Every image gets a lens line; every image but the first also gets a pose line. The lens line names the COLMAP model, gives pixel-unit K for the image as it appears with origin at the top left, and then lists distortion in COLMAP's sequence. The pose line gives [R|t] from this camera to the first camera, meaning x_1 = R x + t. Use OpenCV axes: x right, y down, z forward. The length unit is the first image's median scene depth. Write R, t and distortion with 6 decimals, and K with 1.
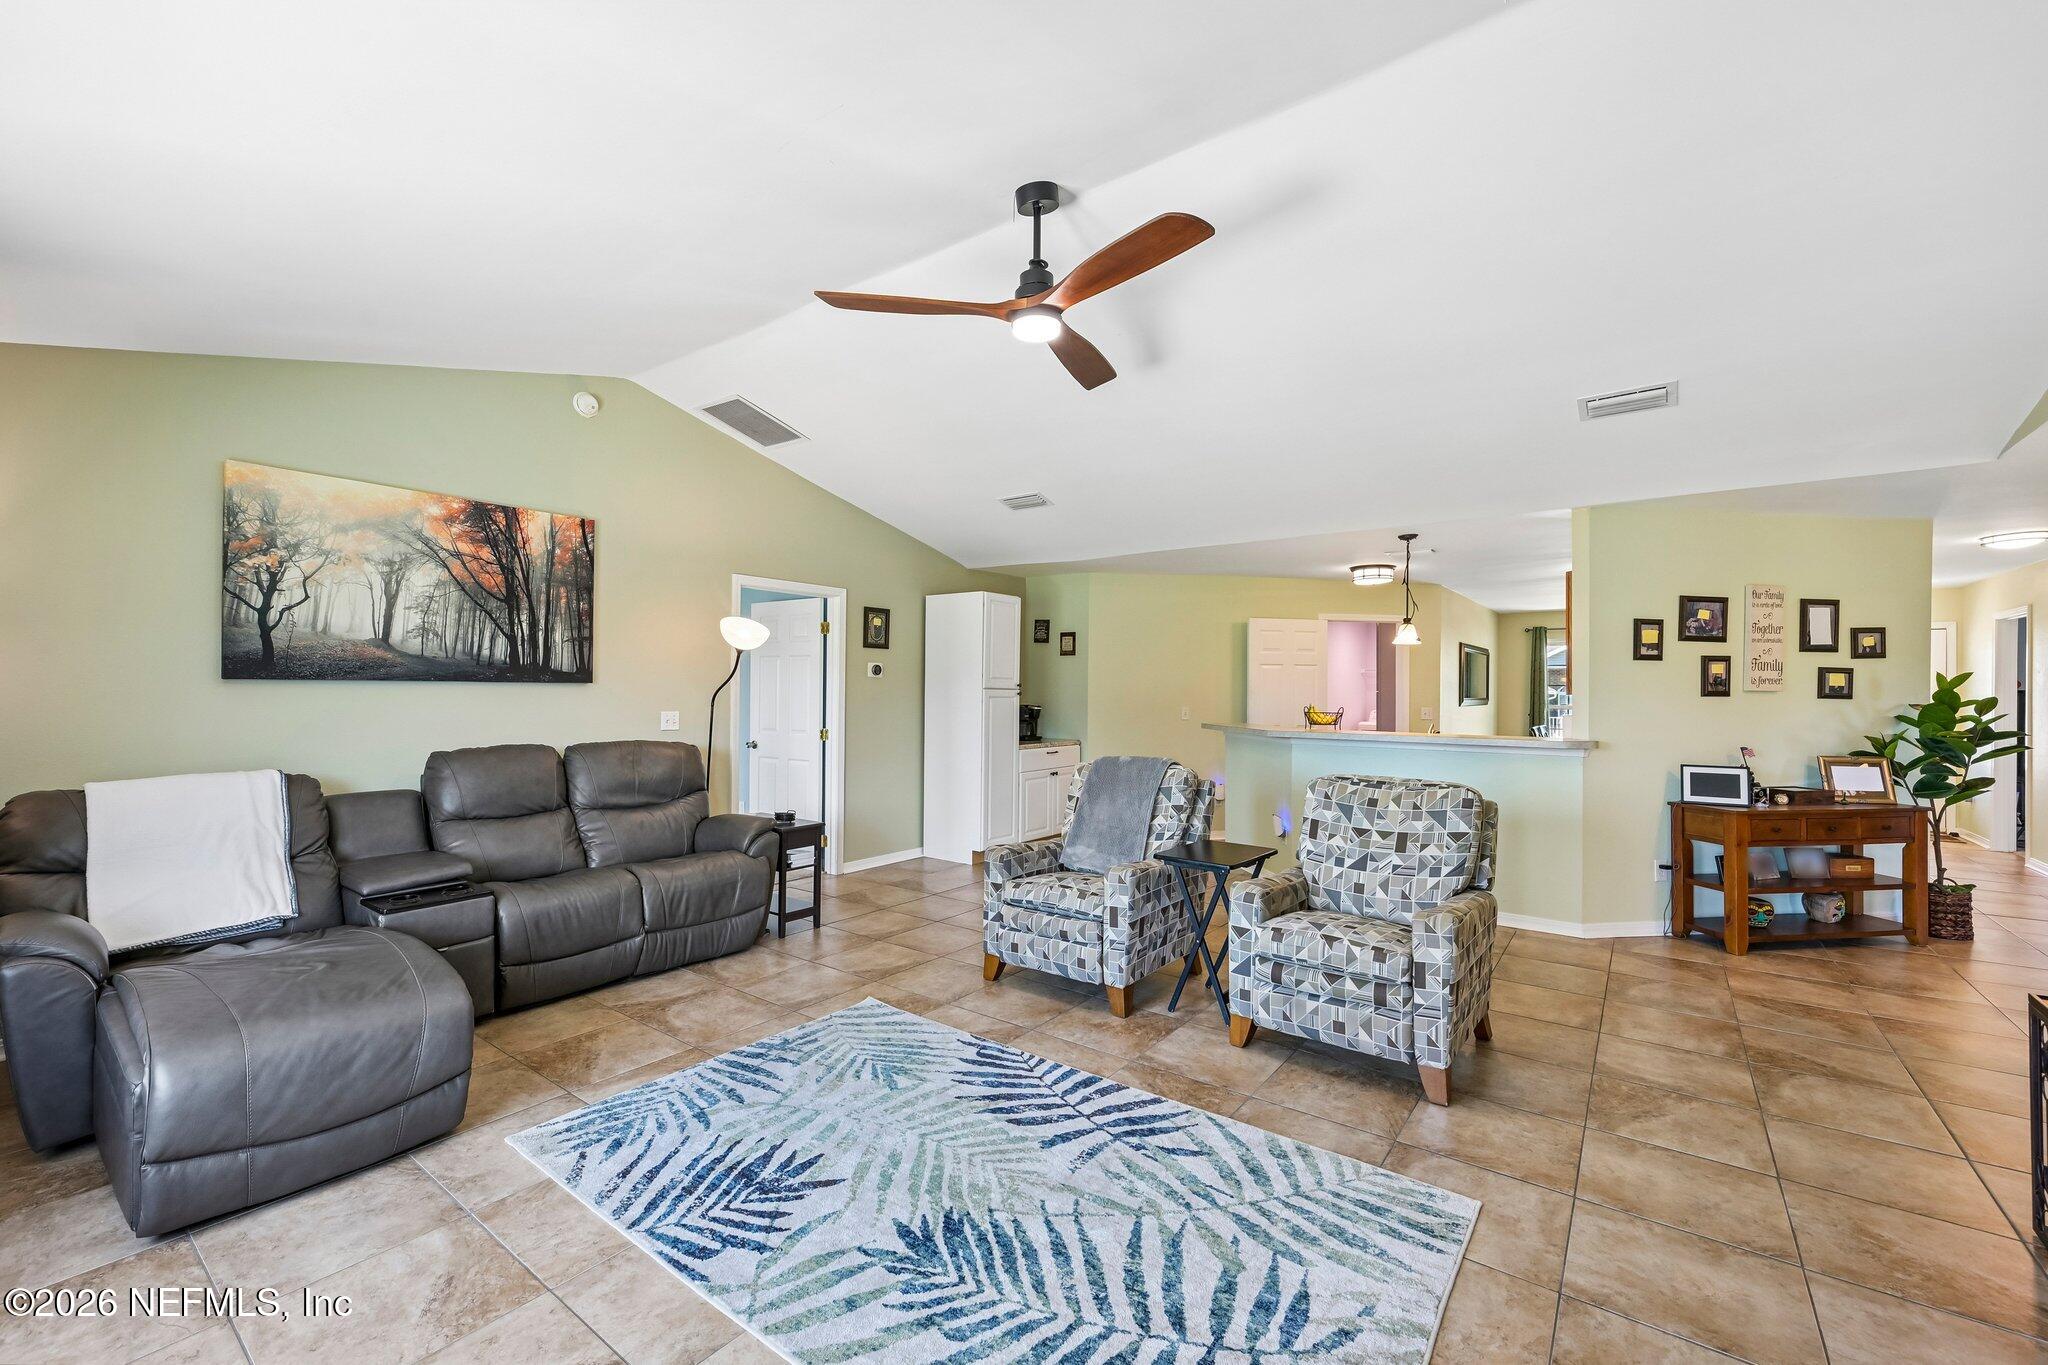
lens RADIAL K [[832.4, 0, 1036.9], [0, 832.4, 684.8], [0, 0, 1]] dist [0.000356, -0.000015]
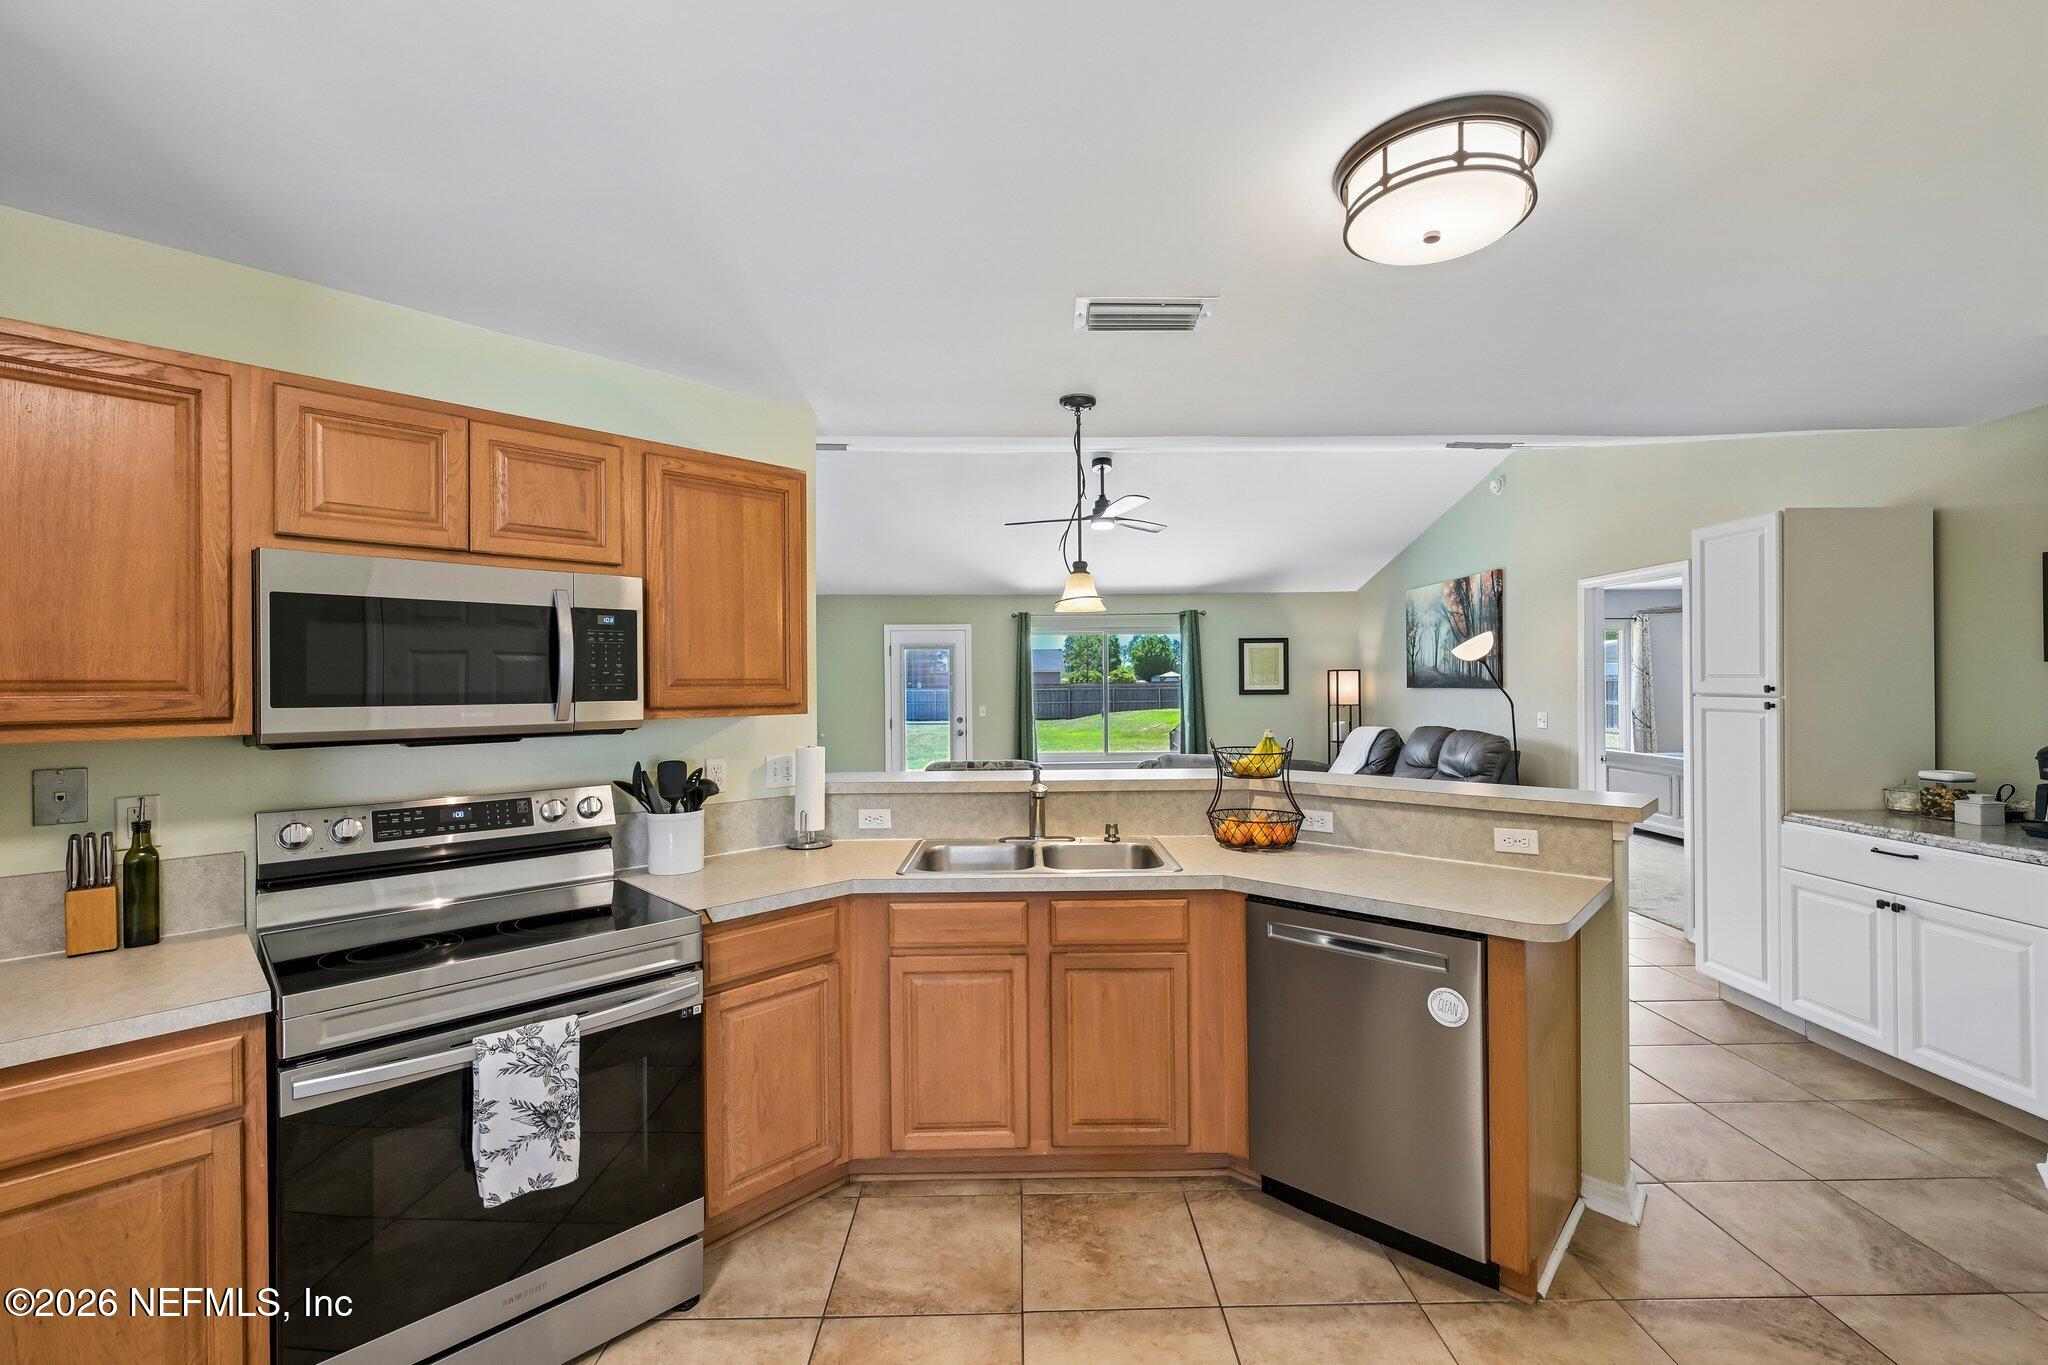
lens RADIAL K [[867.8, 0, 1035.1], [0, 867.8, 682.1], [0, 0, 1]] dist [-0.001187, -0.000403]
pose [[-0.792147, -0.001560, -0.610329, 1.289195], [0.007186, 0.999904, -0.011883, -0.000742], [0.610288, -0.013799, -0.792059, 2.289534]]
